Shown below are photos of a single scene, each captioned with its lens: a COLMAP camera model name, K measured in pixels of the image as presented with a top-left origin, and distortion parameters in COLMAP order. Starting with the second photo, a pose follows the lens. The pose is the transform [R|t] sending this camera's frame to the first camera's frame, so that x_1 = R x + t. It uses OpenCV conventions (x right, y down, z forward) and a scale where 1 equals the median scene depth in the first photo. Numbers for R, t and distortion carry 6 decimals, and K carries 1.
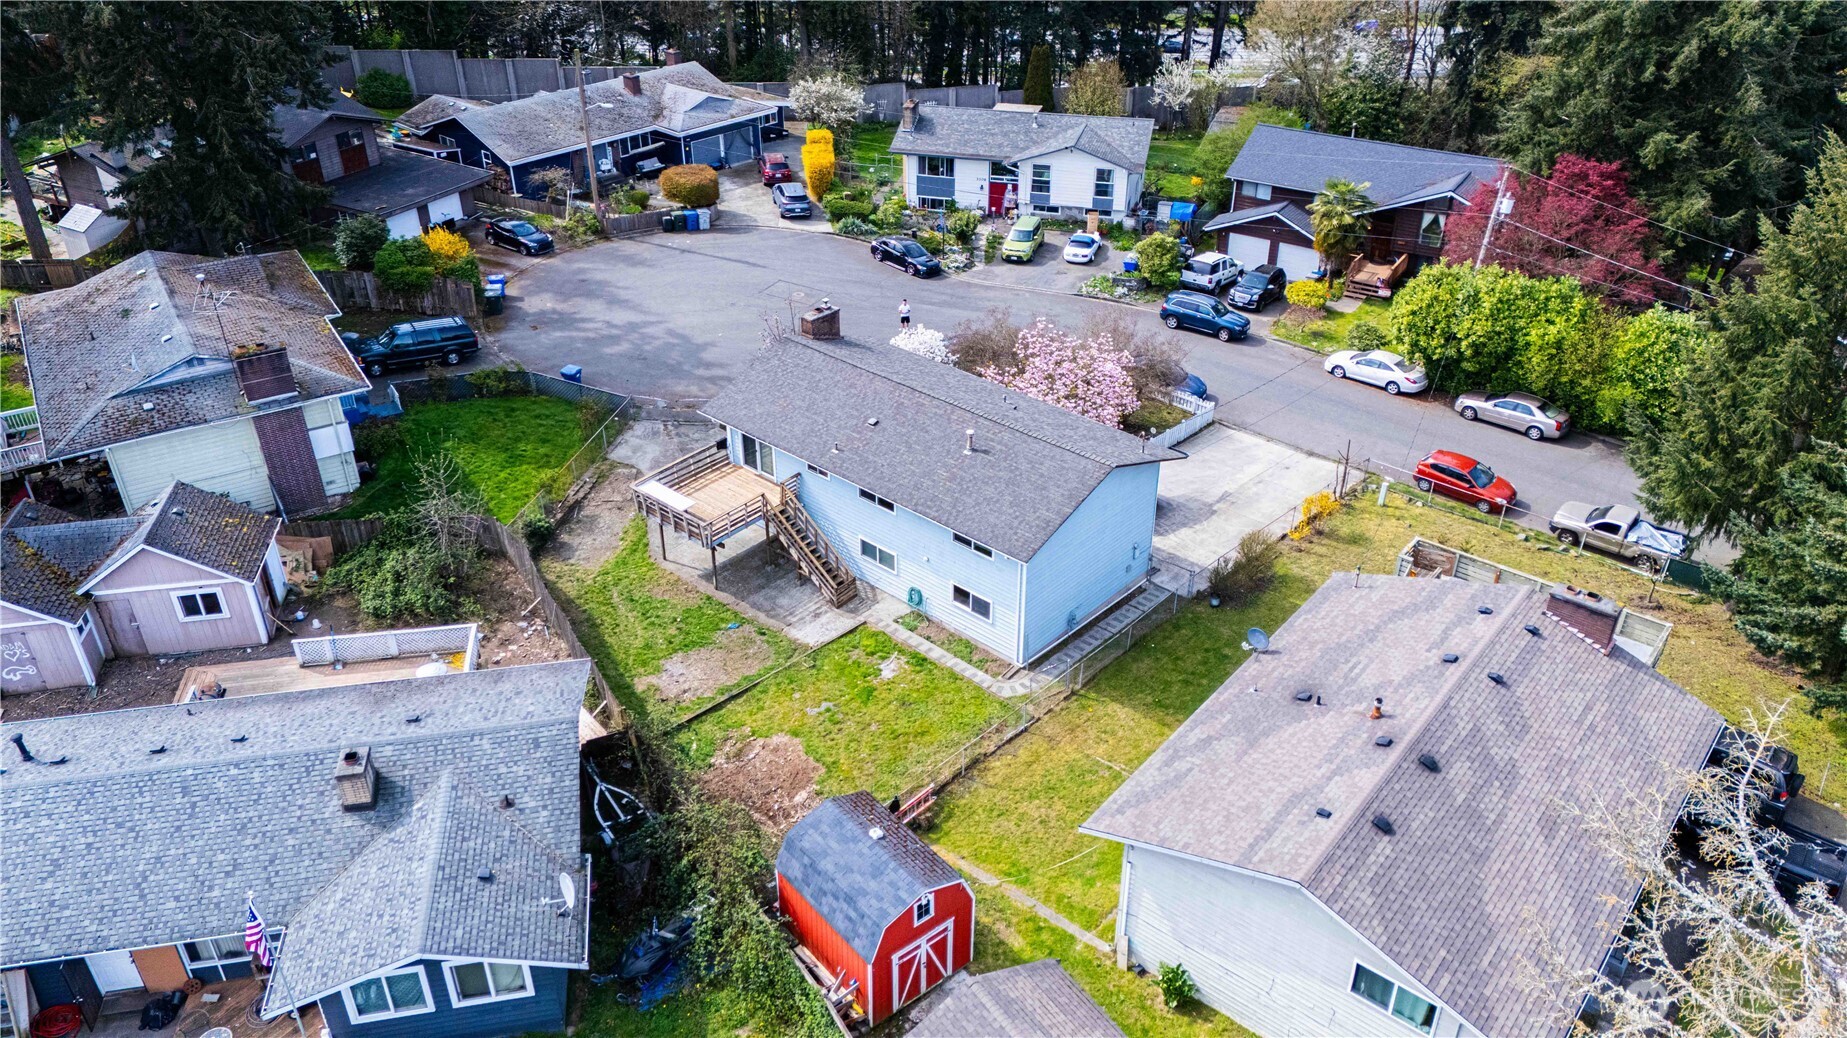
lens RADIAL K [[1324.5, 0, 908.4], [0, 1324.5, 536.9], [0, 0, 1]] dist [0.085313, -0.086559]
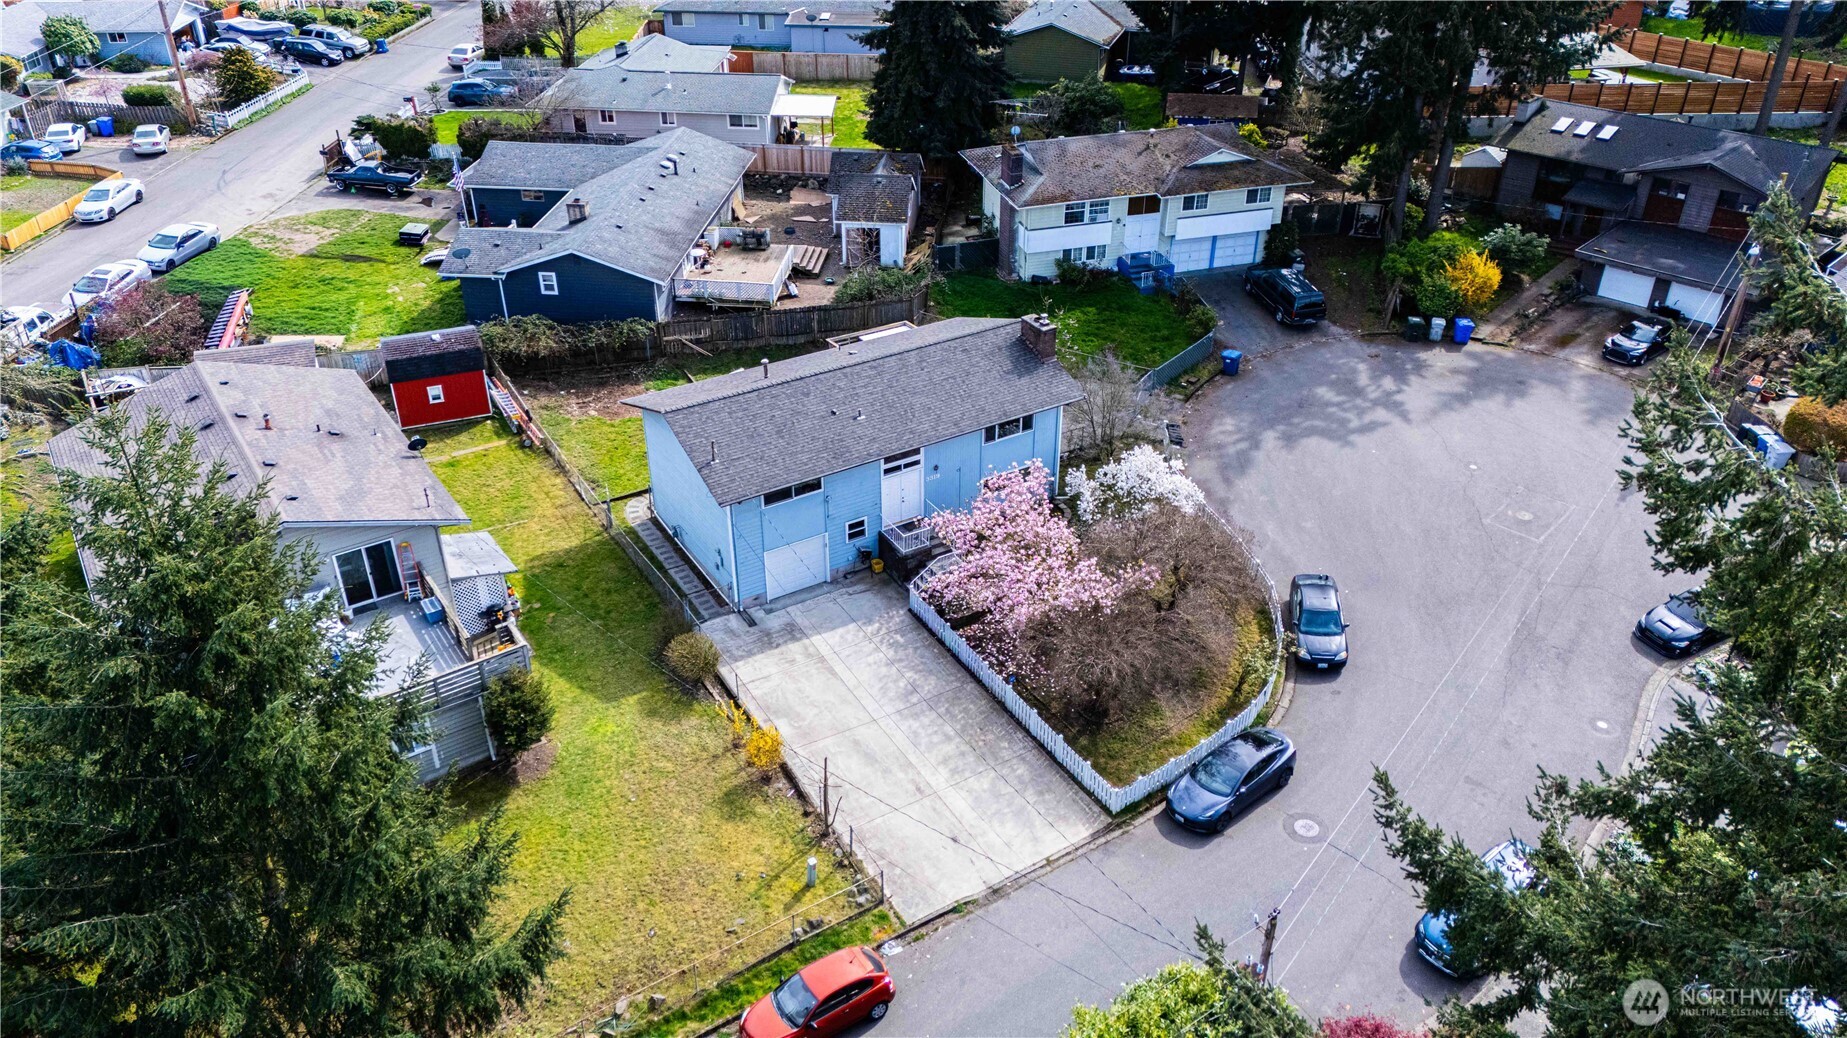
lens RADIAL K [[1324.5, 0, 932.8], [0, 1324.5, 523.2], [0, 0, 1]] dist [0.085313, -0.086559]
pose [[-0.265231, 0.516940, -0.813895, 0.566045], [-0.517553, 0.635880, 0.572534, -0.403742], [0.813506, 0.573087, 0.098889, 0.613965]]
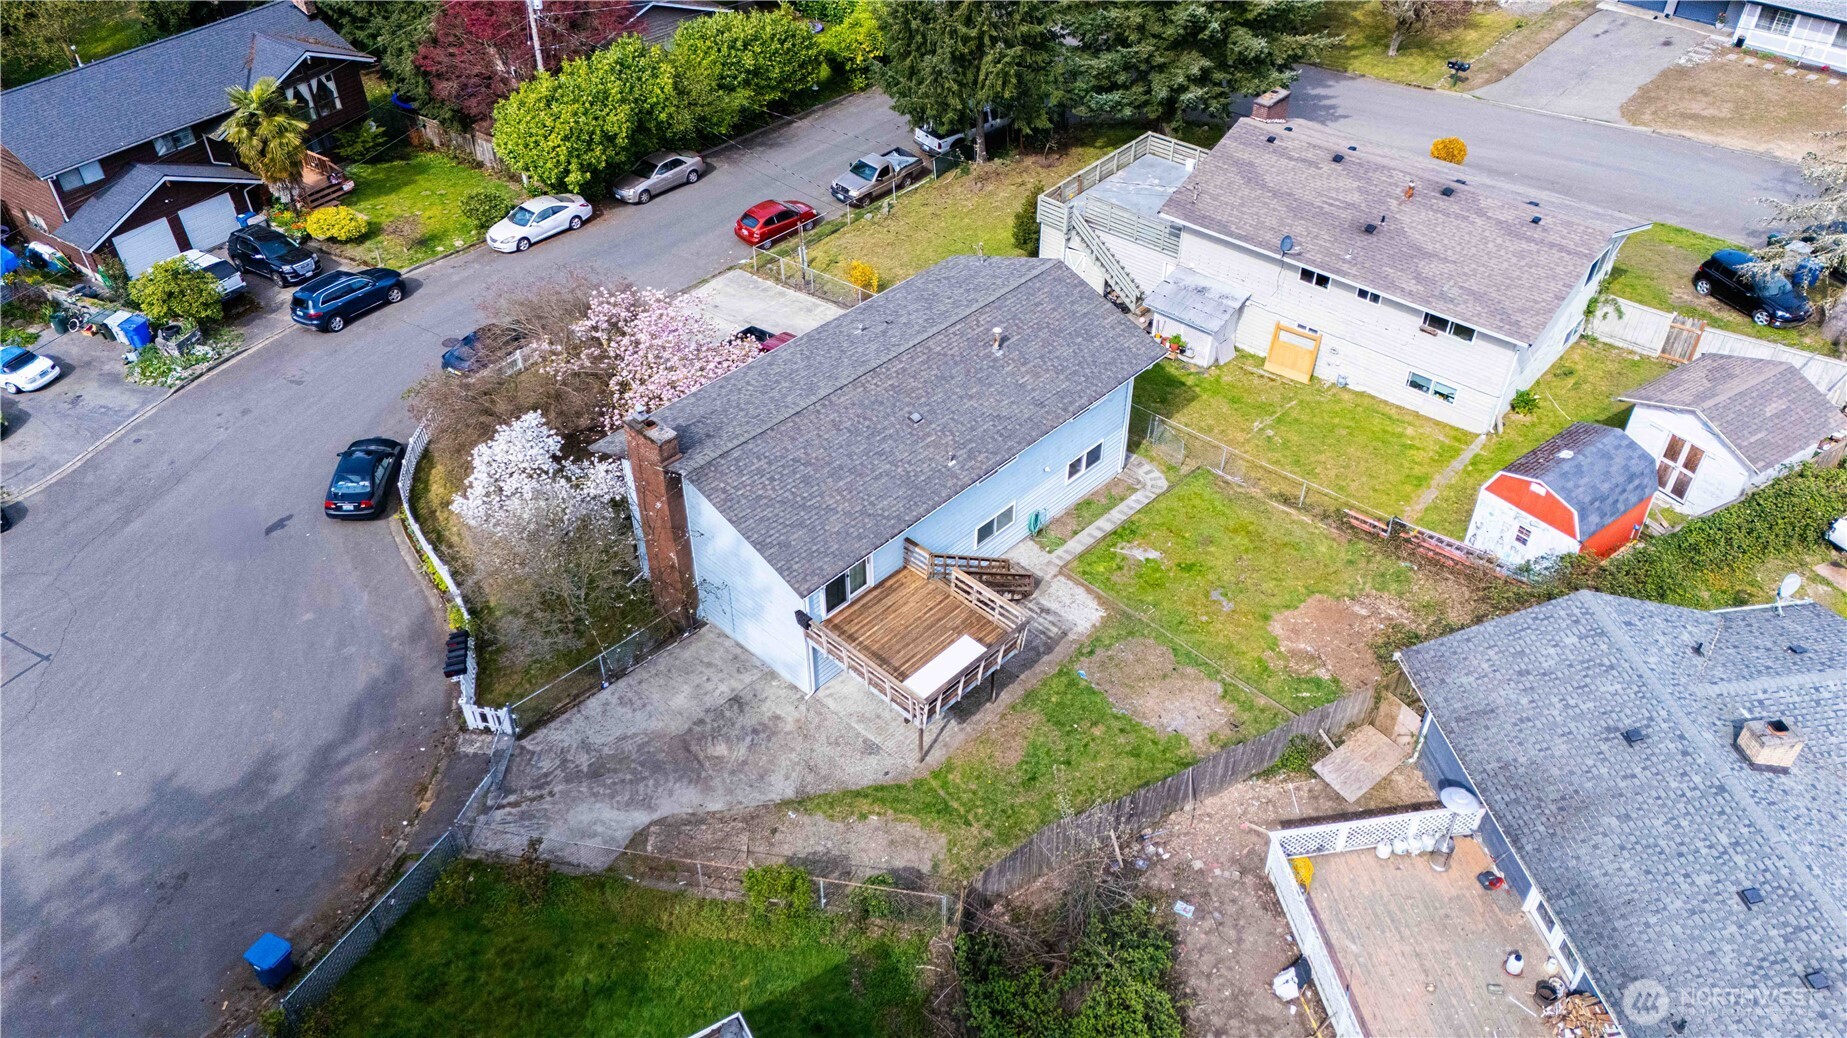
lens RADIAL K [[1324.5, 0, 914.6], [0, 1324.5, 513.0], [0, 0, 1]] dist [0.085313, -0.086559]
pose [[0.025217, -0.637687, 0.769883, -0.408081], [0.541433, 0.656107, 0.525713, -0.283029], [-0.840366, 0.403584, 0.361809, 0.437951]]
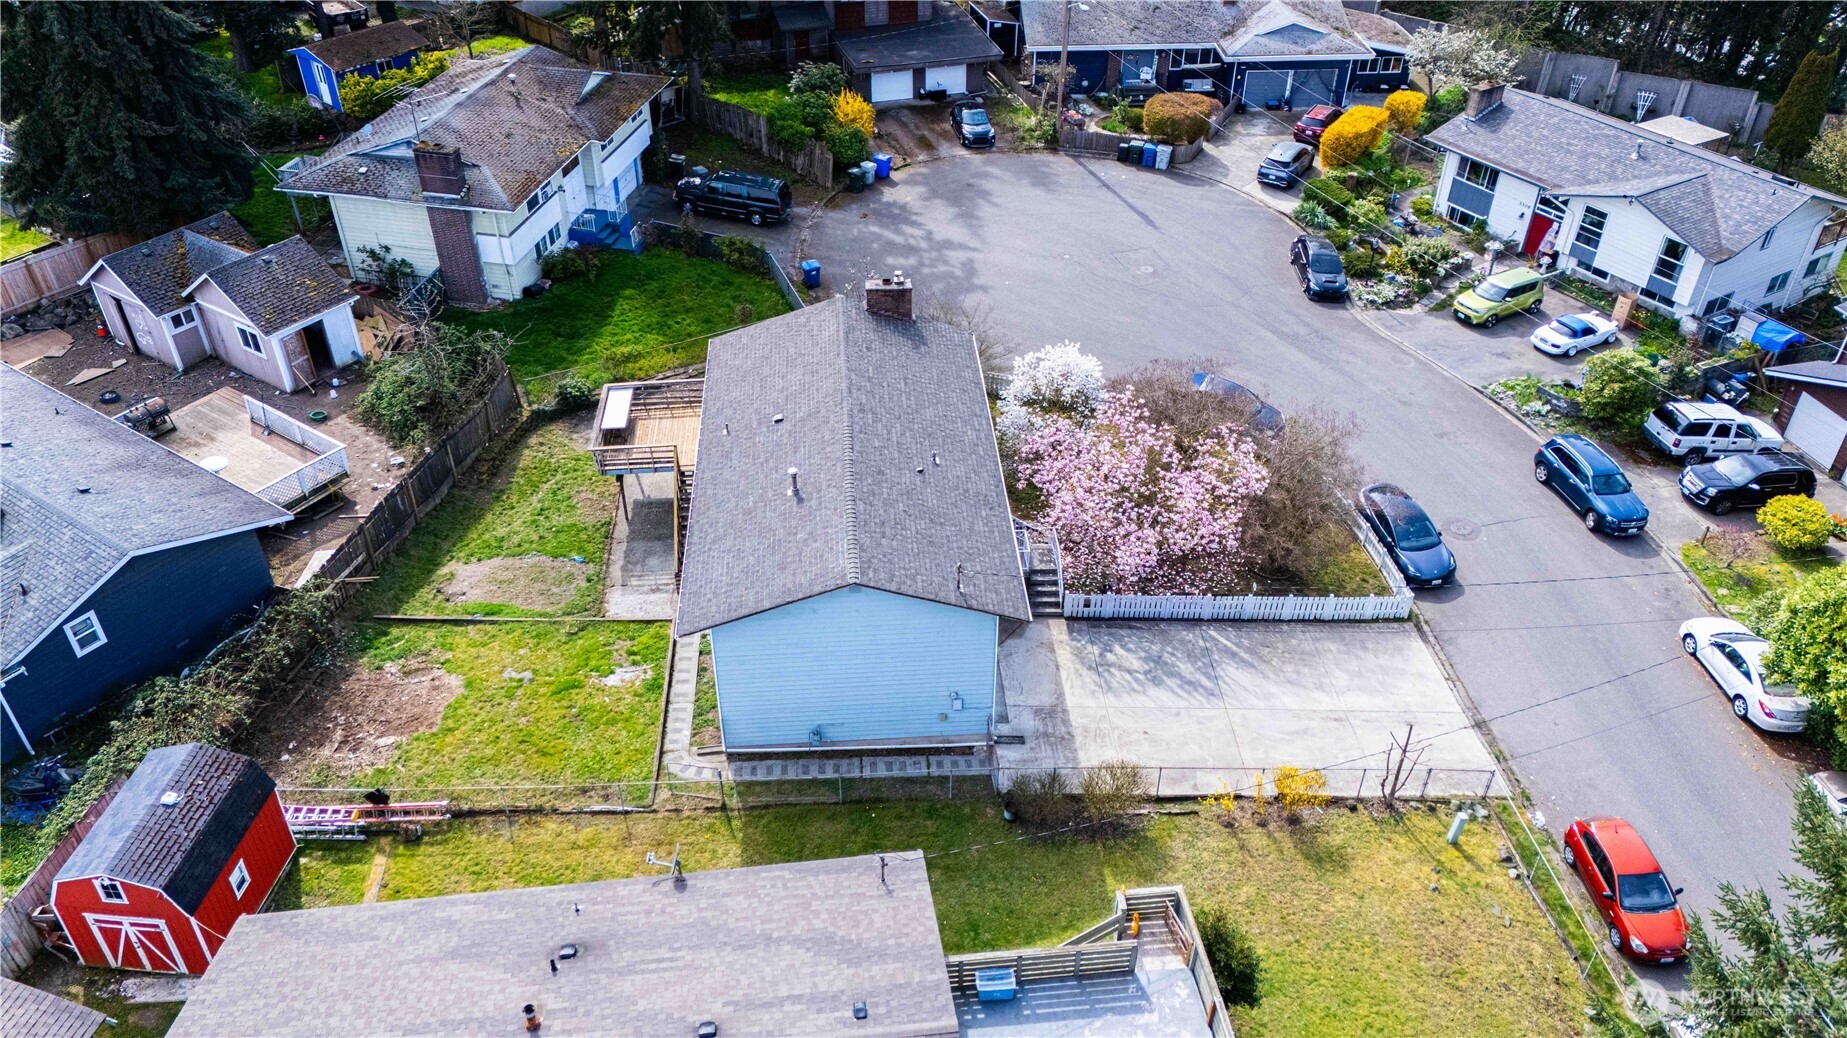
lens RADIAL K [[1324.5, 0, 914.3], [0, 1324.5, 520.9], [0, 0, 1]] dist [0.085313, -0.086559]
pose [[0.721423, 0.420689, -0.550064, 0.322607], [-0.377496, 0.904831, 0.196919, -0.137496], [0.580557, 0.065585, 0.811574, 0.212957]]
